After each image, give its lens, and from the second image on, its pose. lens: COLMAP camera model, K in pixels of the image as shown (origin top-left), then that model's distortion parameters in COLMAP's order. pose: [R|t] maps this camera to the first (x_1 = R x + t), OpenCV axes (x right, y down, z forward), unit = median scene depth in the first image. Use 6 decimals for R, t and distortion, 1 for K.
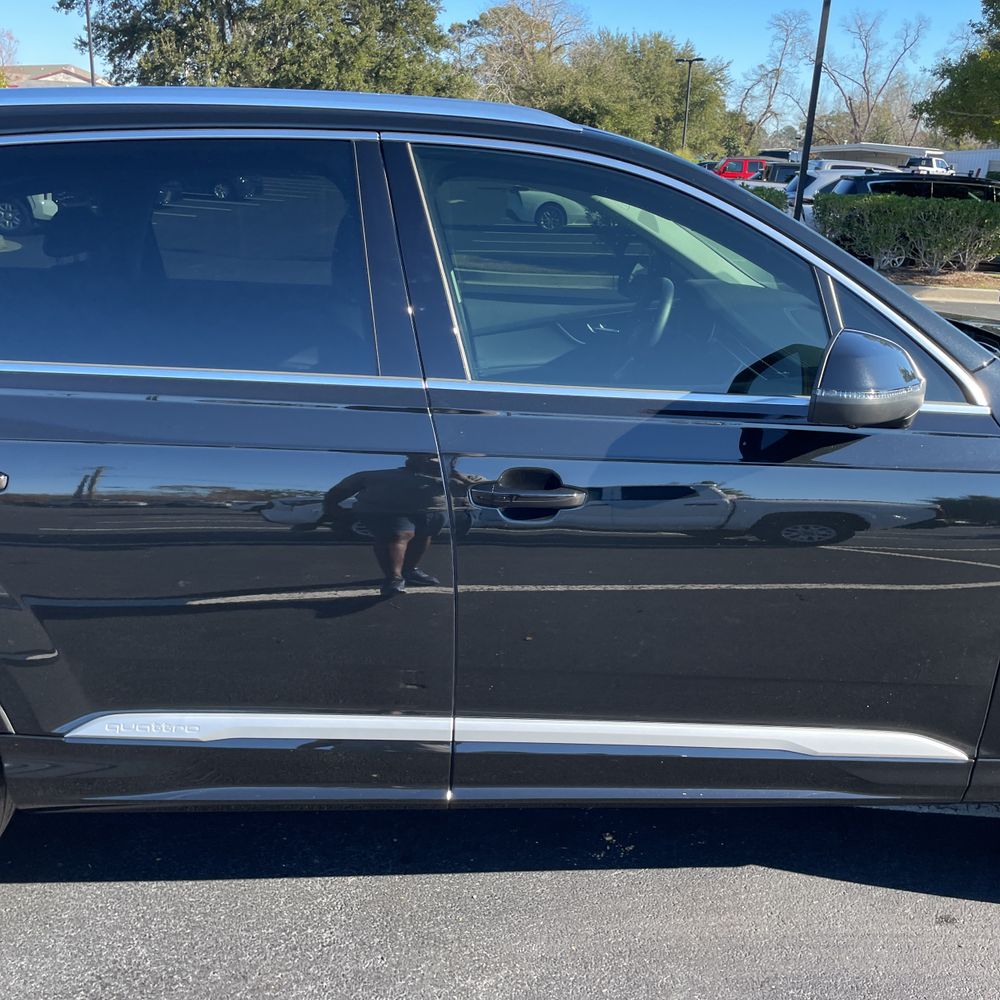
lens RADIAL K [[1018.0, 0, 485.0], [0, 1018.0, 510.1], [0, 0, 1]] dist [0.106396, -0.133135]
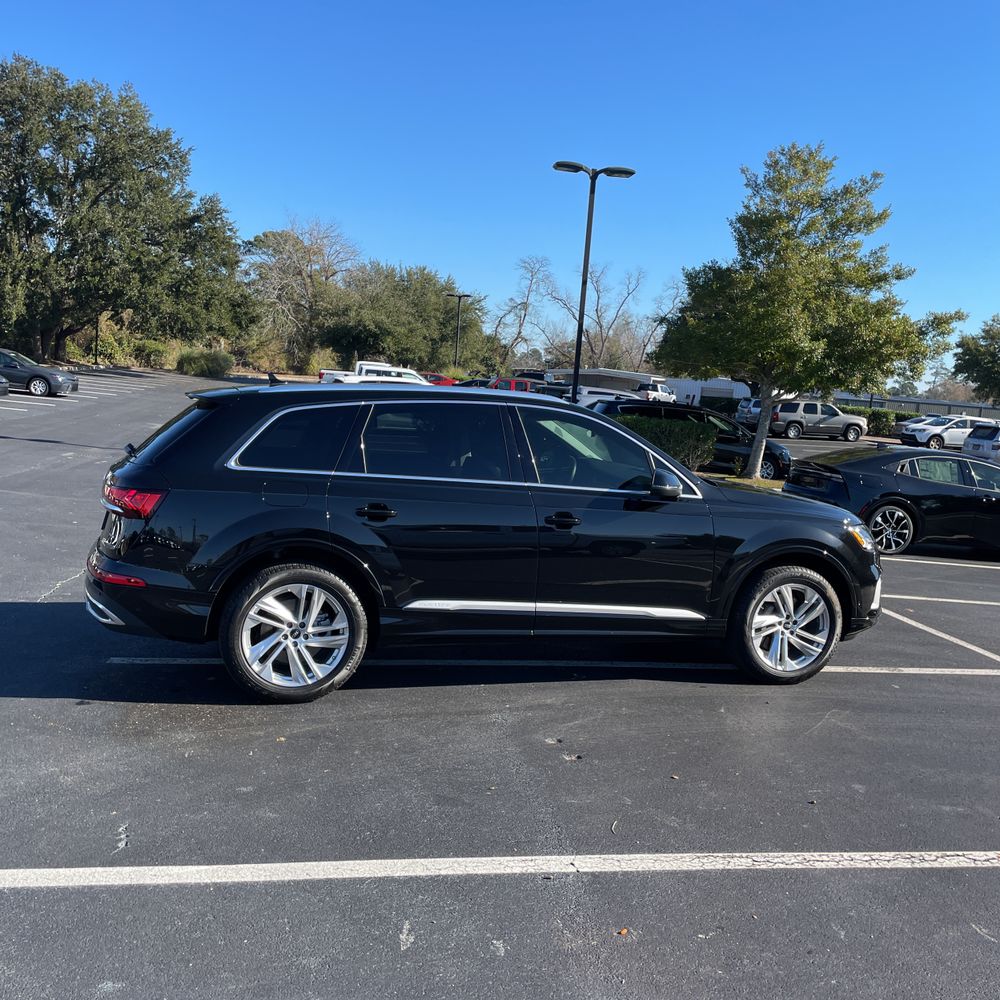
lens RADIAL K [[1021.7, 0, 500.0], [0, 1021.7, 500.0], [0, 0, 1]] dist [0.112624, -0.196715]
pose [[0.971004, 0.011015, 0.238808, -0.046334], [0.036772, 0.980168, -0.194728, 0.027299], [-0.236217, 0.197863, 0.951342, -0.098655]]
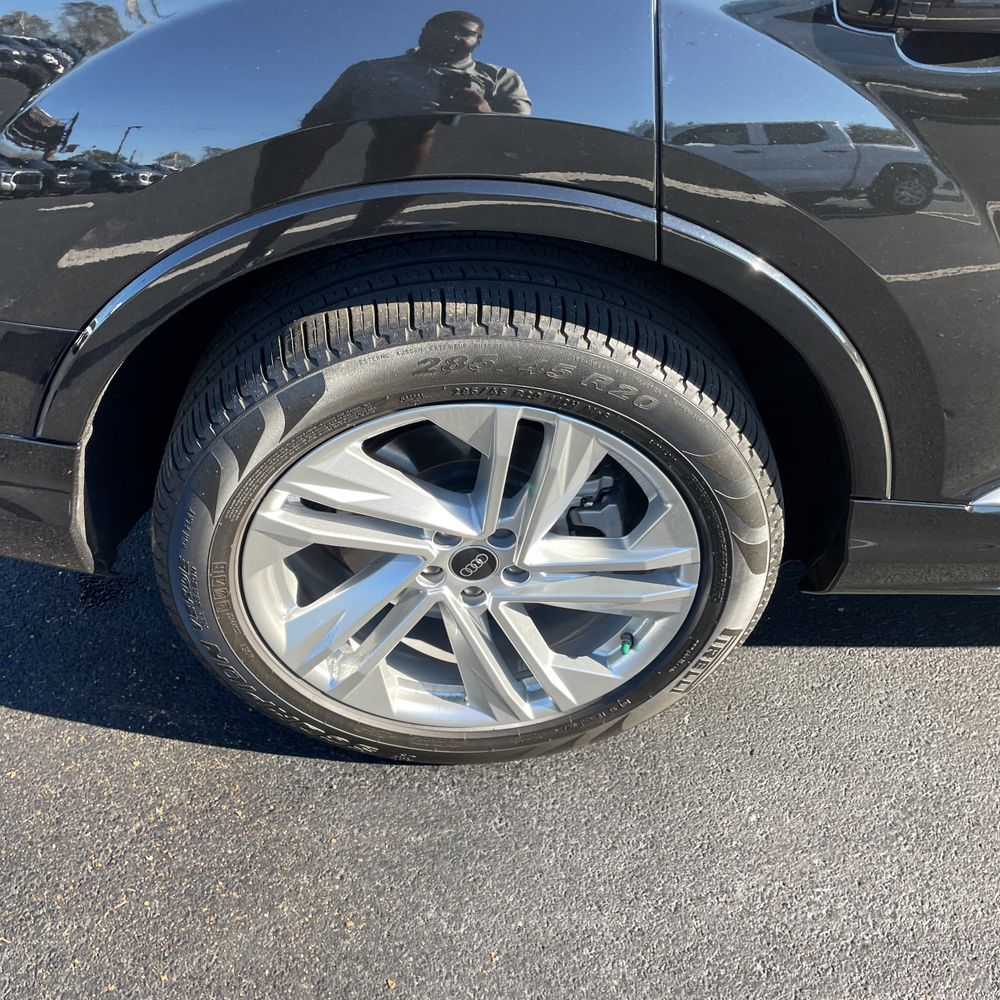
lens RADIAL K [[1018.2, 0, 502.3], [0, 1018.2, 490.0], [0, 0, 1]] dist [0.086177, -0.111801]
pose [[0.999770, 0.018361, 0.011112, -0.038486], [-0.021278, 0.915732, 0.401226, -0.000856], [-0.002809, -0.401370, 0.915912, 0.026968]]
